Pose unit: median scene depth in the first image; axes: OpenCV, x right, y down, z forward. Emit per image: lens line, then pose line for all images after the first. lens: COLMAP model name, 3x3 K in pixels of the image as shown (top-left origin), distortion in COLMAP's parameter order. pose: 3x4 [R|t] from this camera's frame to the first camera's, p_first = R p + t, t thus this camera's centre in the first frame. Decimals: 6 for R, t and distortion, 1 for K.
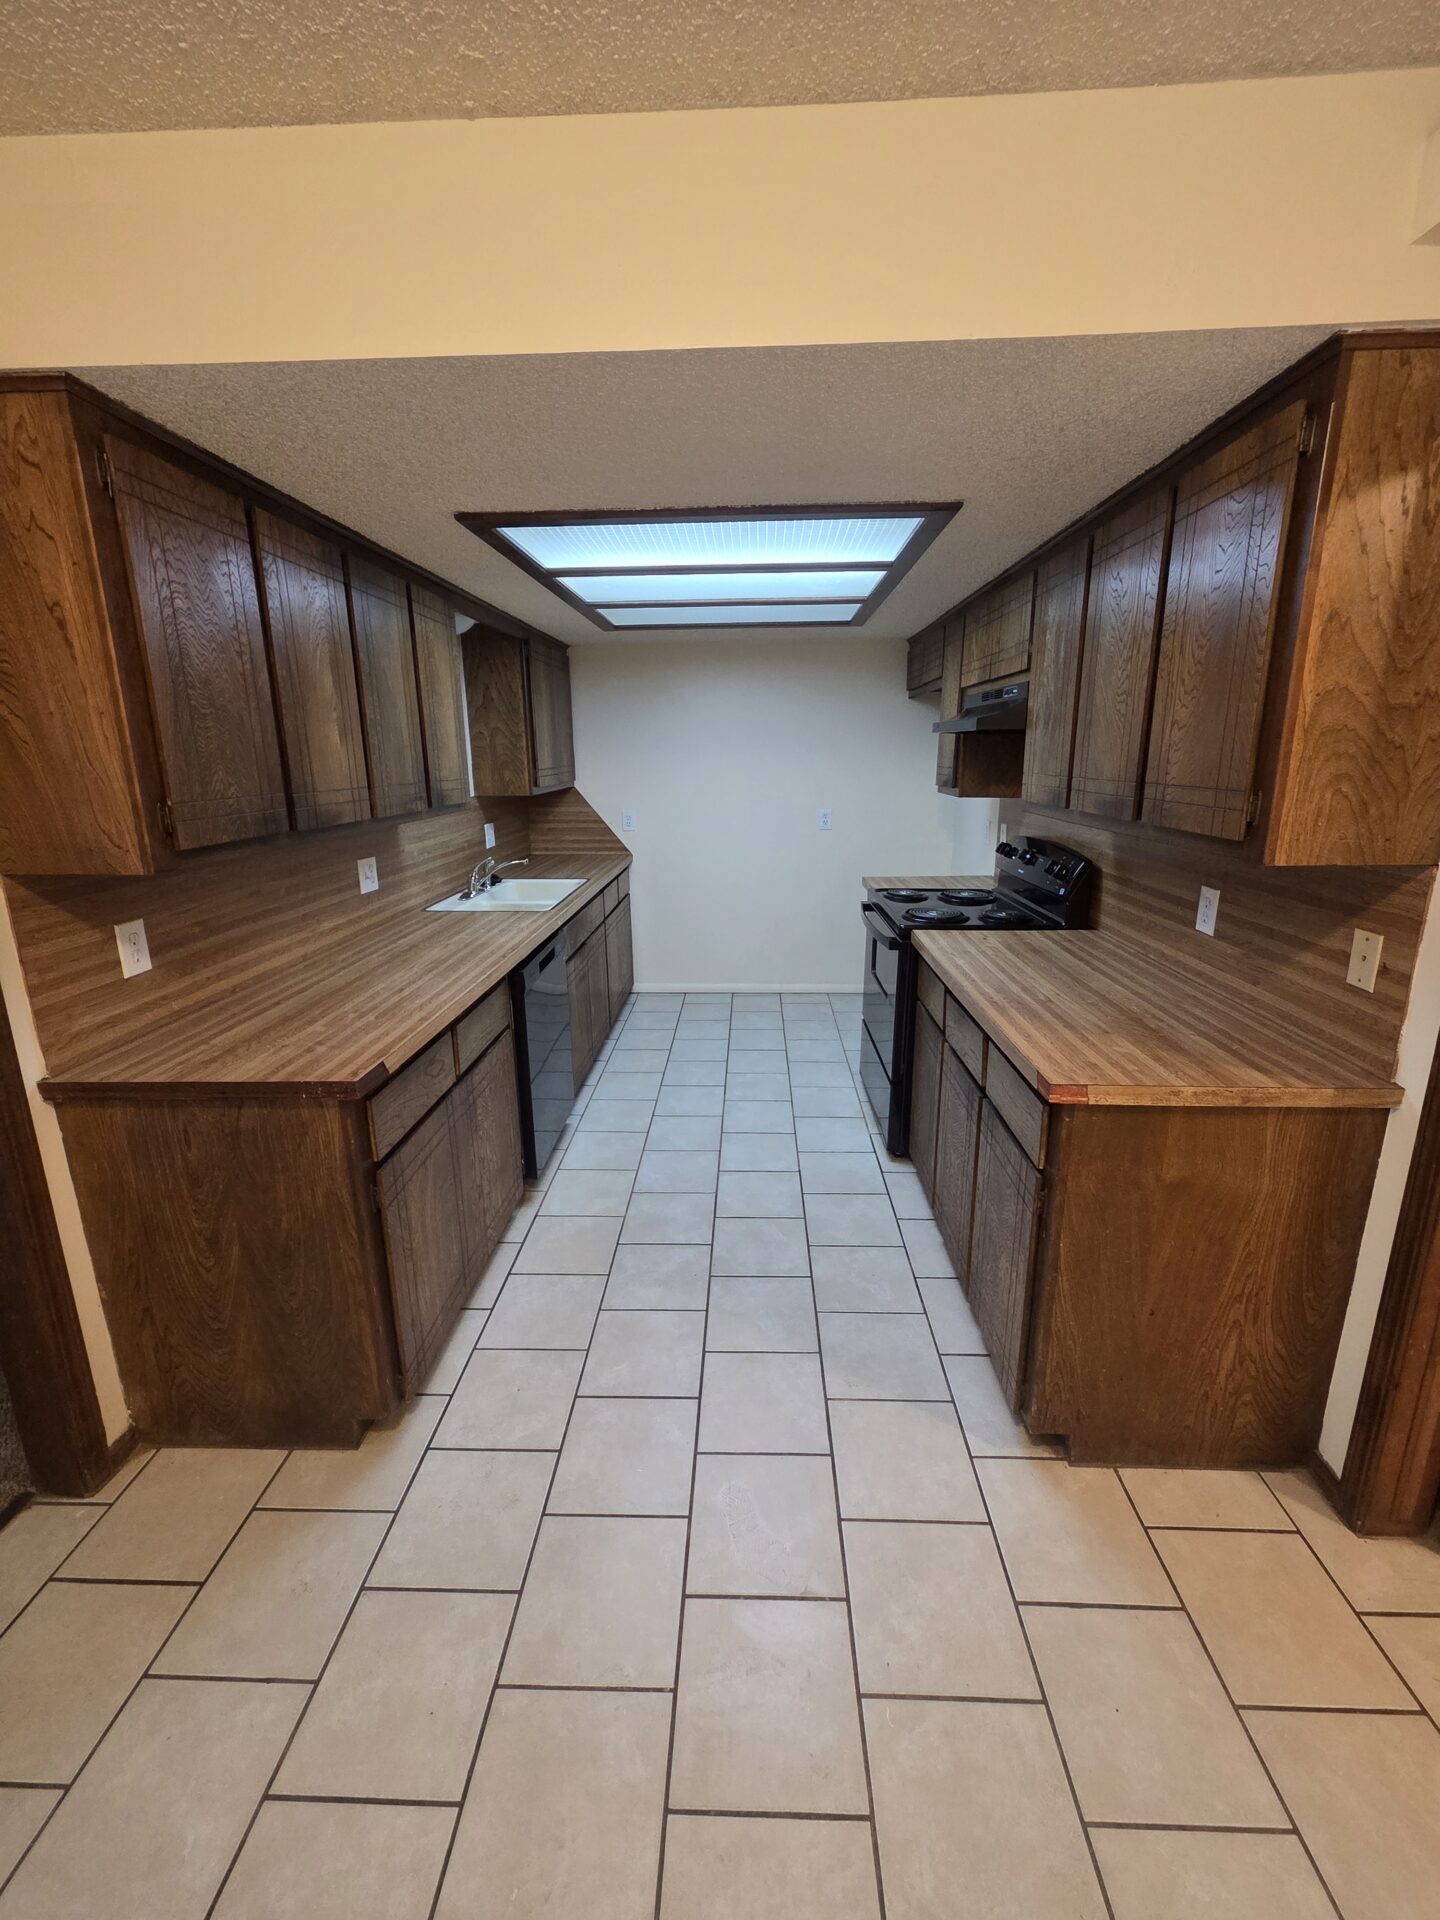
lens RADIAL K [[786.1, 0, 729.5], [0, 786.1, 938.5], [0, 0, 1]] dist [0.002137, 0.000081]
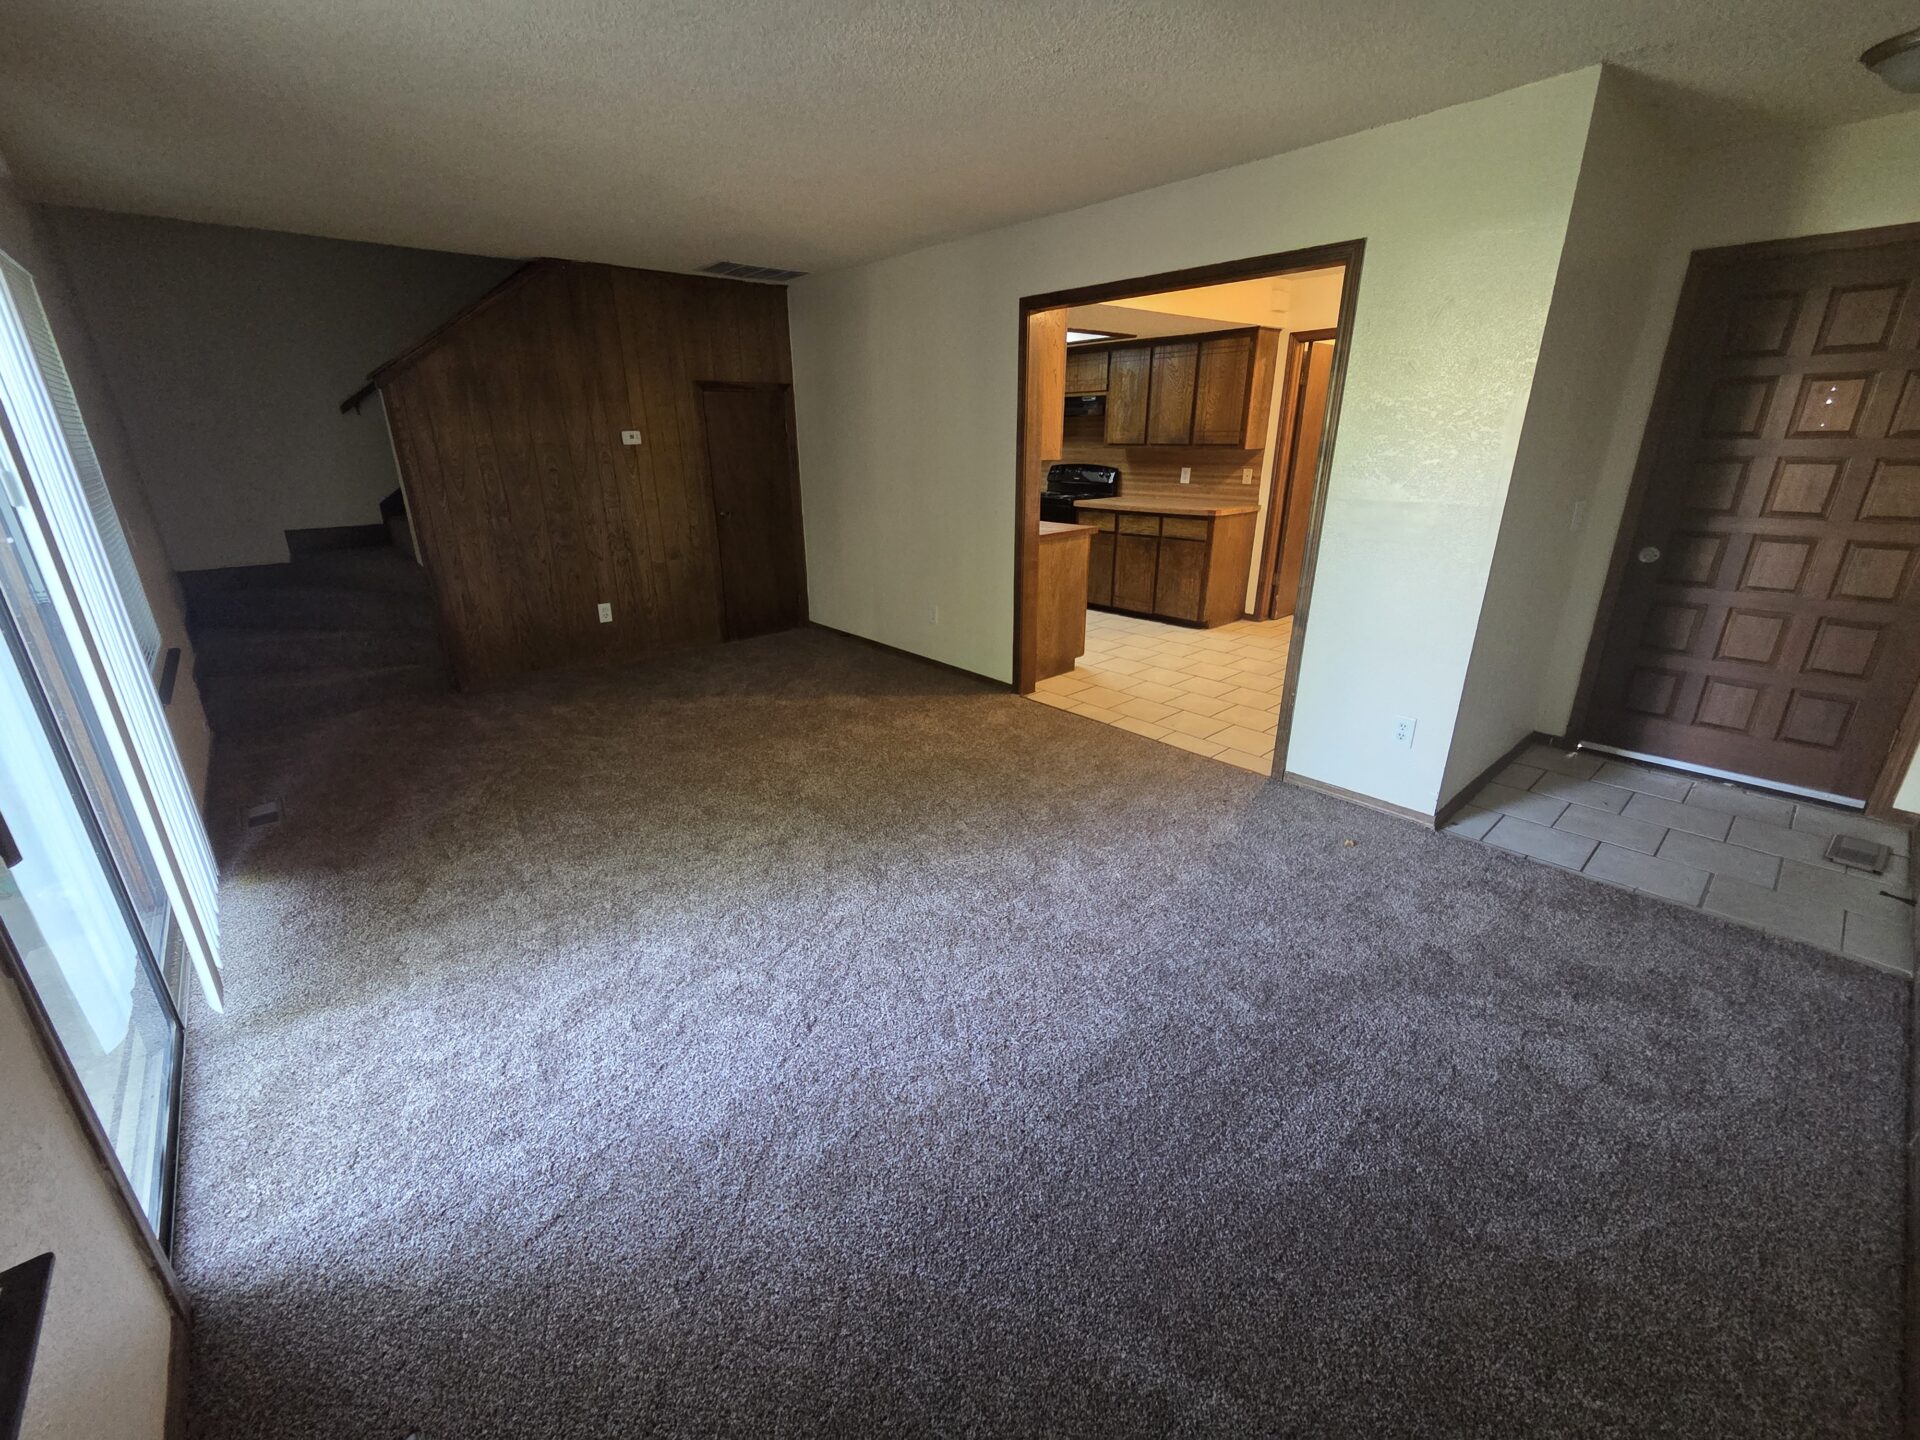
lens RADIAL K [[786.1, 0, 953.8], [0, 786.1, 717.5], [0, 0, 1]] dist [0.002137, 0.000081]
pose [[0.725045, -0.233779, 0.647809, -2.175184], [0.162361, 0.972134, 0.169101, 0.209159], [-0.669290, -0.017427, 0.742797, -0.675763]]
